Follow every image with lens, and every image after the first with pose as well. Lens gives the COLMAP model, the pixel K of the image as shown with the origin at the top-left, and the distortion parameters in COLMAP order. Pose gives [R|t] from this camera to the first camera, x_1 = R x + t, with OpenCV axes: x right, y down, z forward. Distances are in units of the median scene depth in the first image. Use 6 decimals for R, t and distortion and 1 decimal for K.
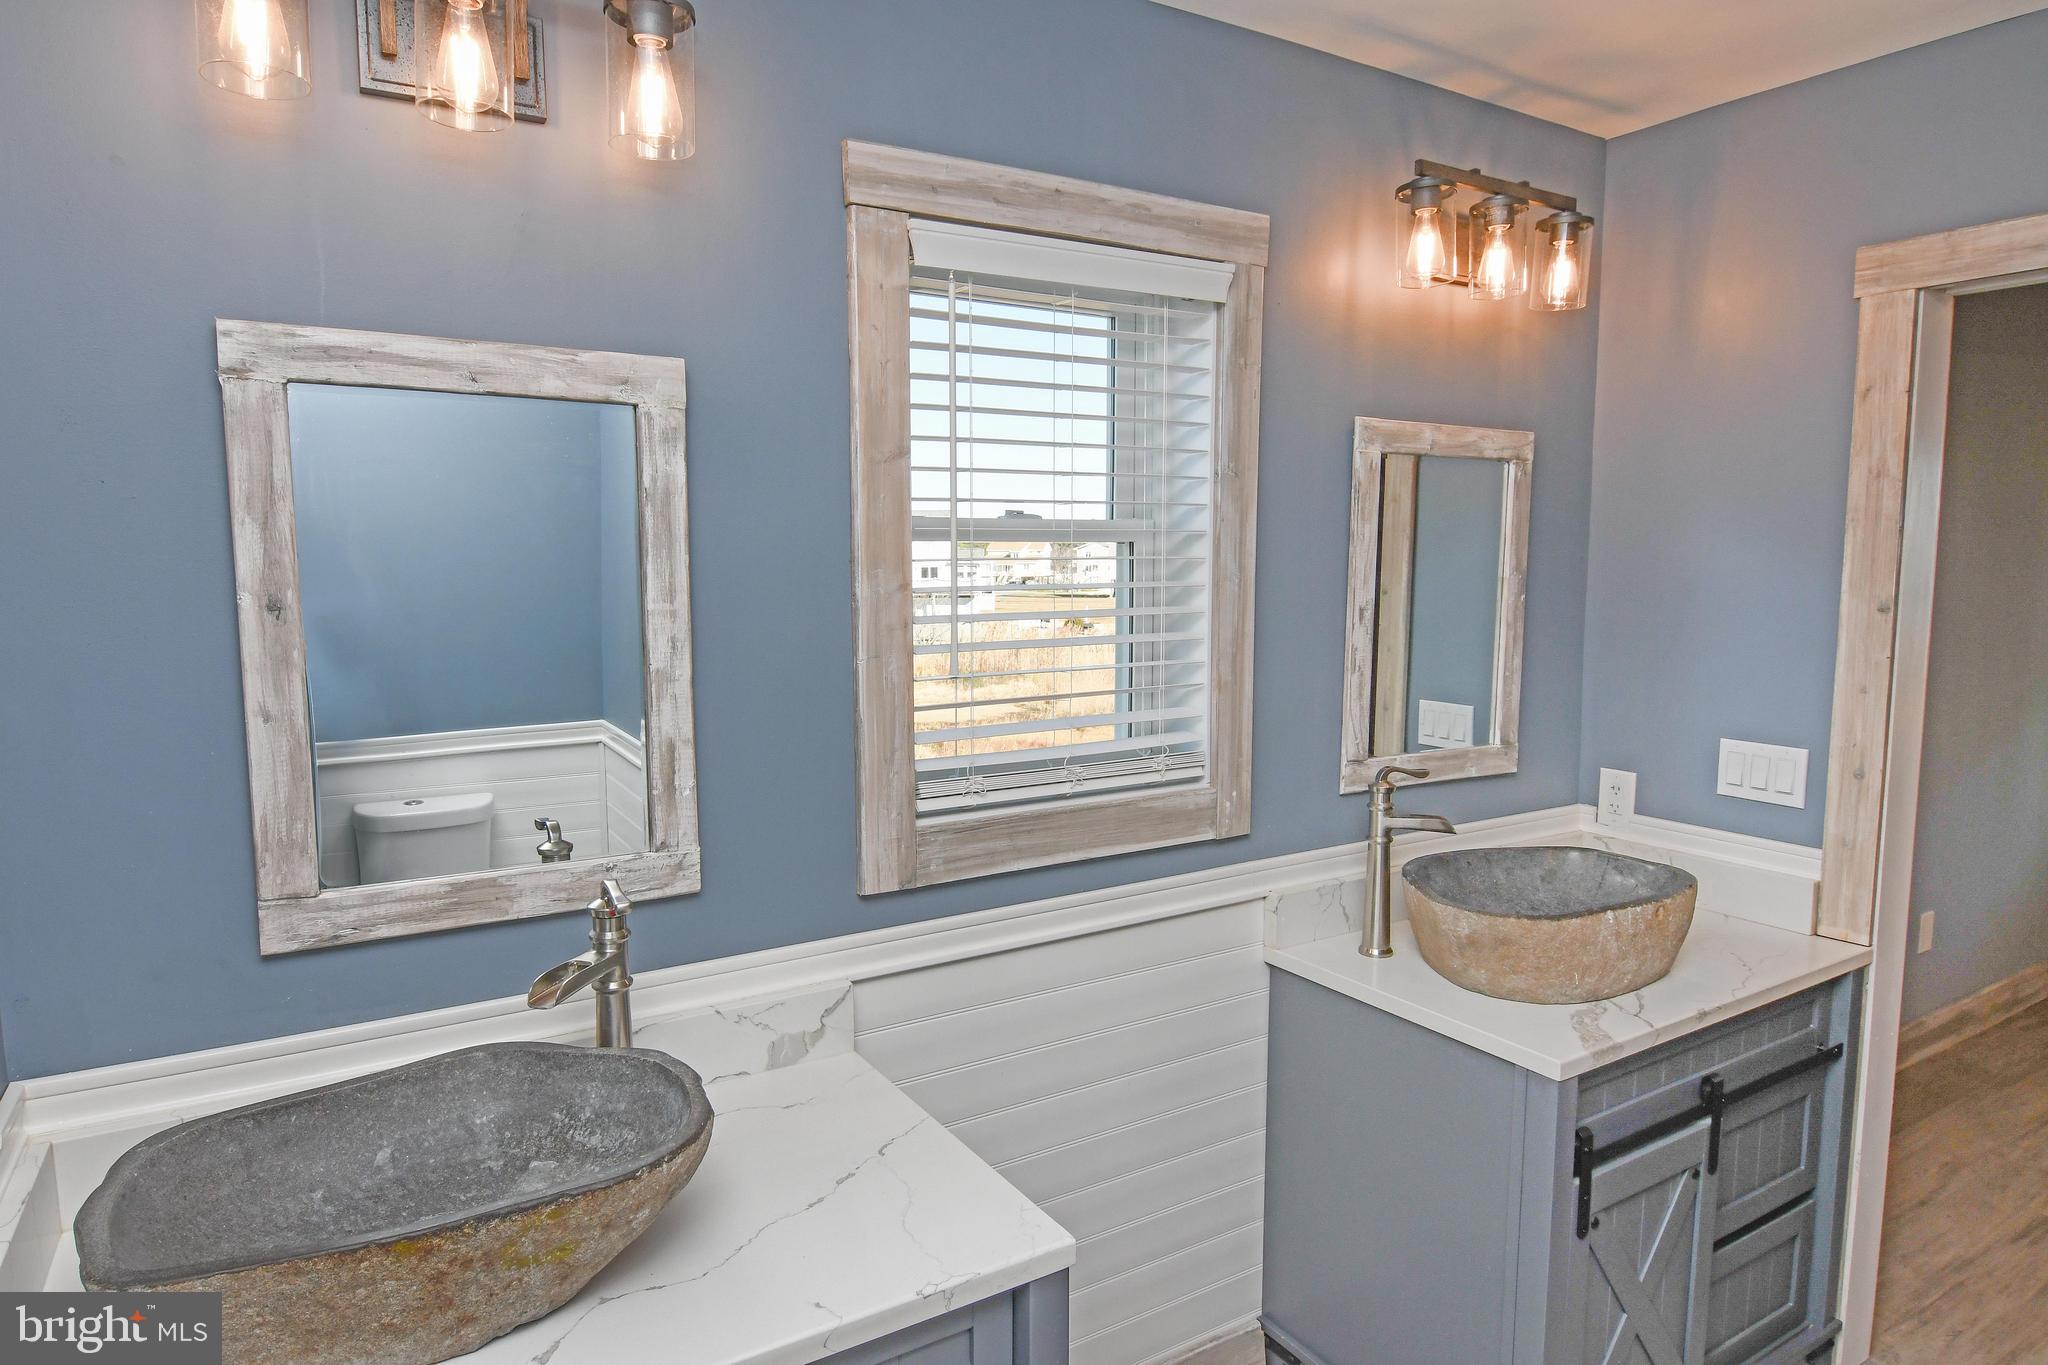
lens RADIAL K [[1190.8, 0, 1017.3], [0, 1190.8, 683.8], [0, 0, 1]] dist [0.004892, 0.000186]
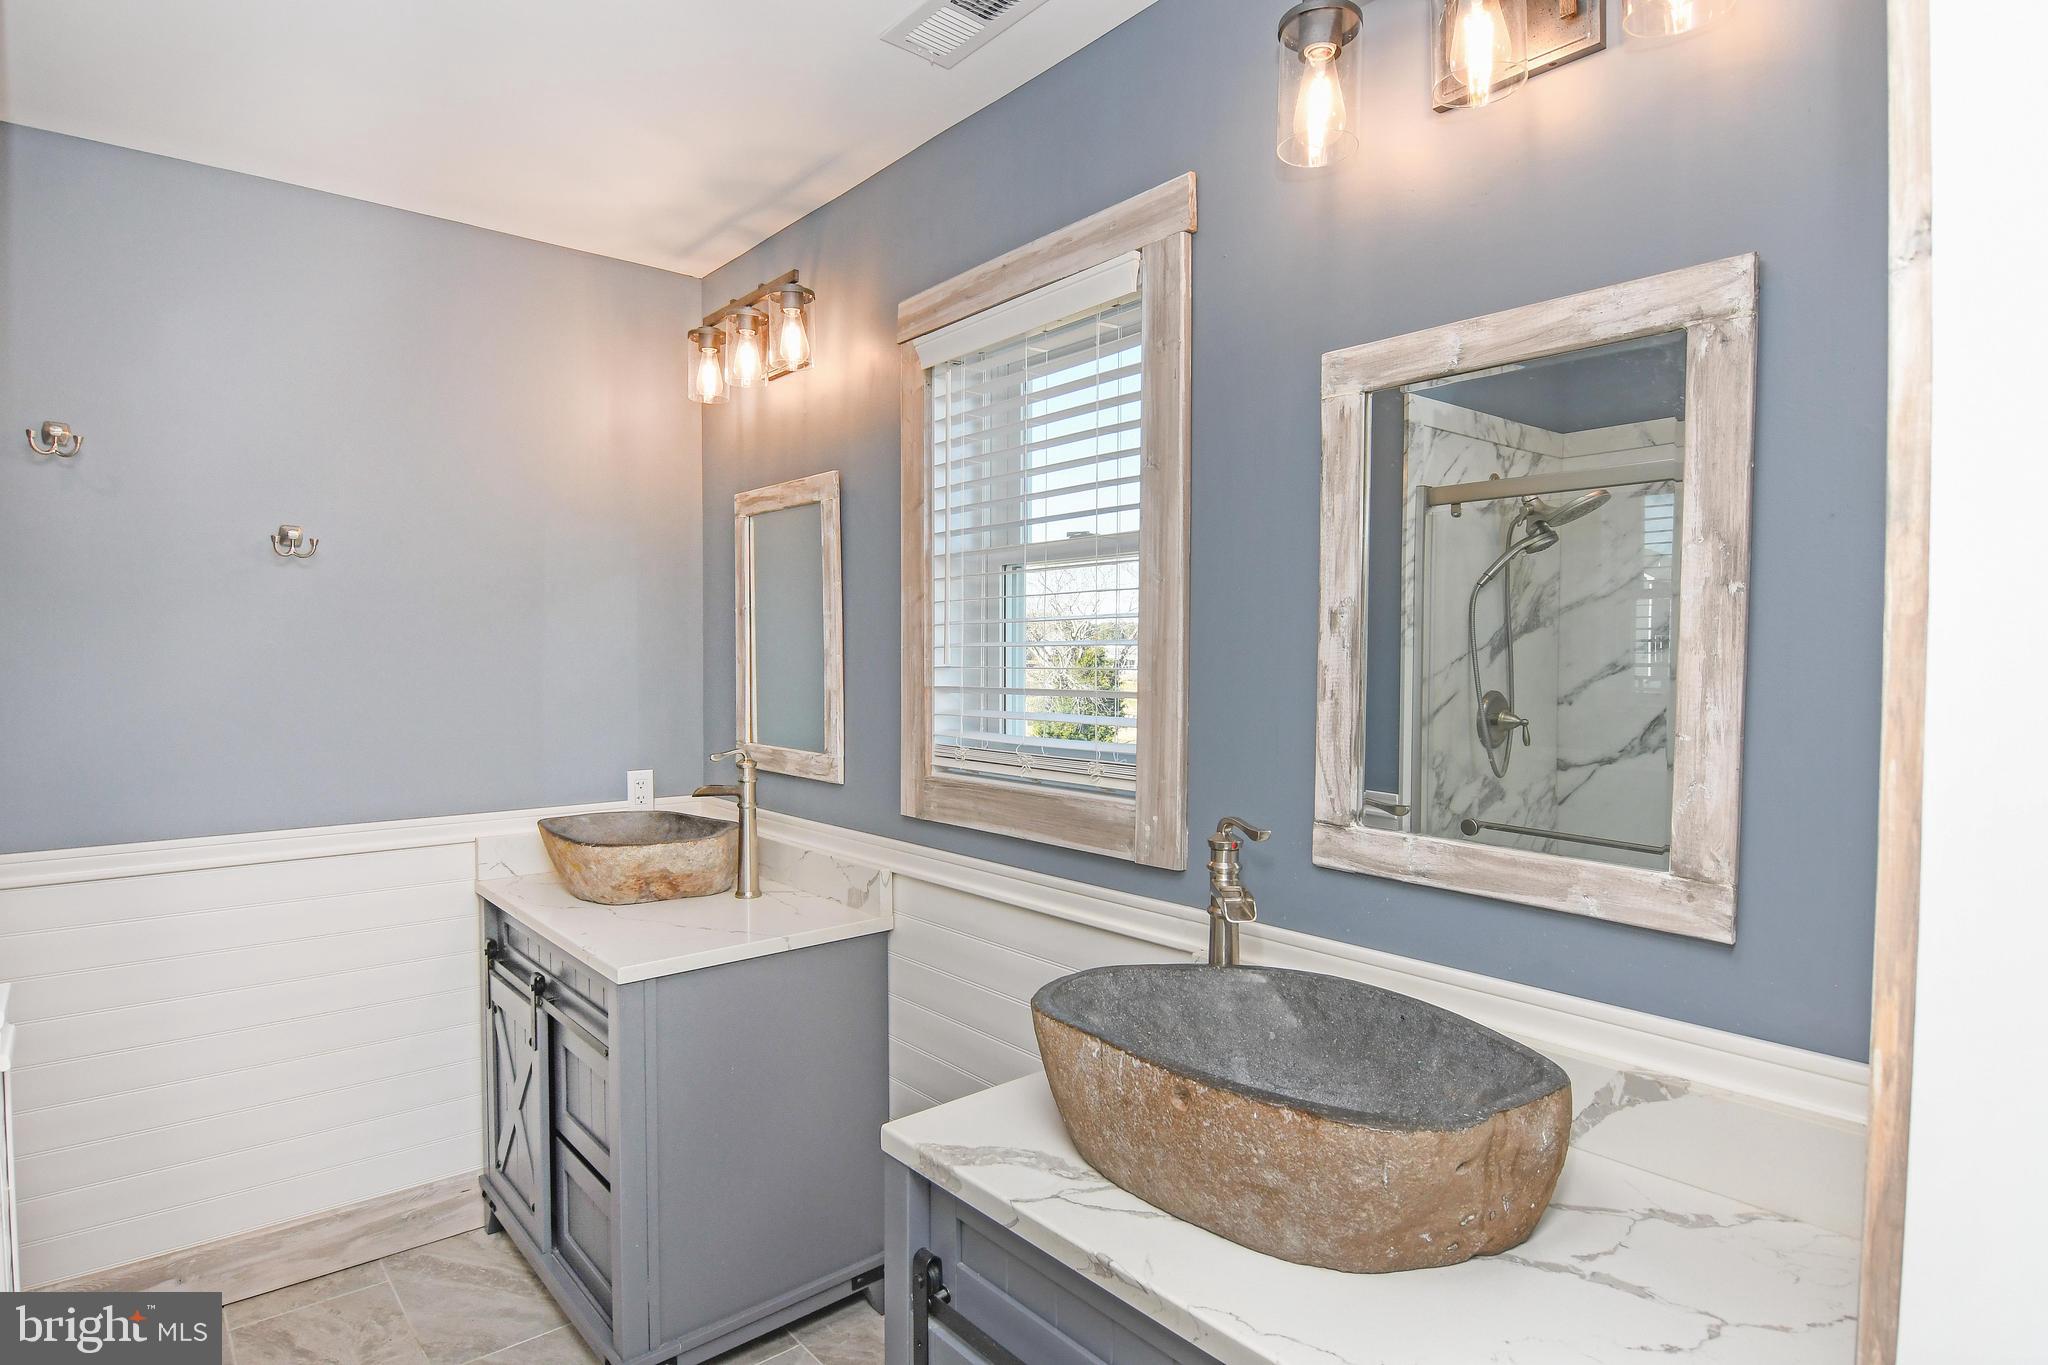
lens RADIAL K [[1089.9, 0, 1018.6], [0, 1089.9, 688.0], [0, 0, 1]] dist [-0.003245, -0.013389]
pose [[0.153894, 0.032250, -0.987561, 1.086783], [-0.106846, 0.994150, 0.015816, -0.008386], [0.982294, 0.103083, 0.156440, 0.846892]]
